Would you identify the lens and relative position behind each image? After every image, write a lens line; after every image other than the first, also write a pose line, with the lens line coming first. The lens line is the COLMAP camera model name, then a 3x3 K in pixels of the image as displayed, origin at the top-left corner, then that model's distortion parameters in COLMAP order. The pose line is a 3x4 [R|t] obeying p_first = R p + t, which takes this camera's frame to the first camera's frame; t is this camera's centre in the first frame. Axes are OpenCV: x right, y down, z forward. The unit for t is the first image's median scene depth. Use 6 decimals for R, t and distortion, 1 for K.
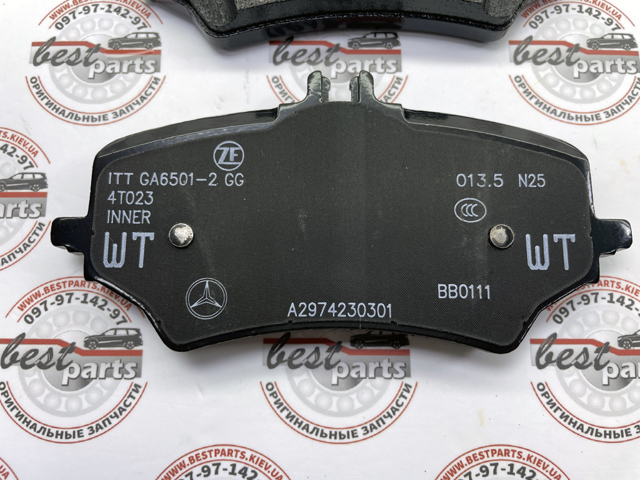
lens RADIAL K [[498.4, 0, 325.8], [0, 498.4, 239.0], [0, 0, 1]] dist [0.064727, -0.118183]
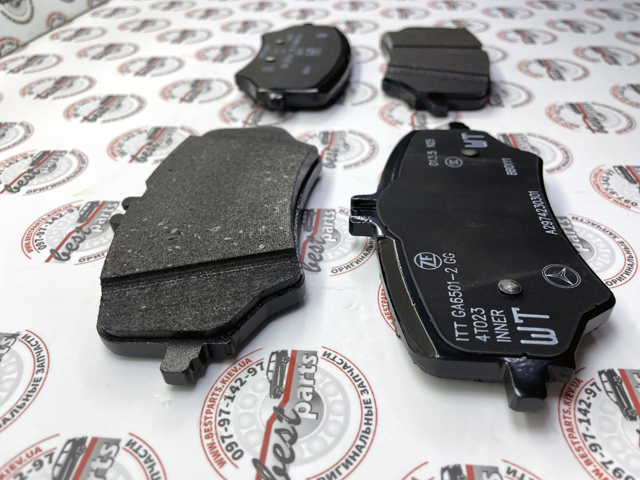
lens RADIAL K [[498.4, 0, 325.8], [0, 498.4, 239.0], [0, 0, 1]] dist [0.064727, -0.118183]
pose [[0.085522, -0.599041, 0.796138, -1.057887], [0.983994, 0.176169, 0.026854, -0.421386], [-0.156341, 0.781098, 0.604519, 0.294058]]
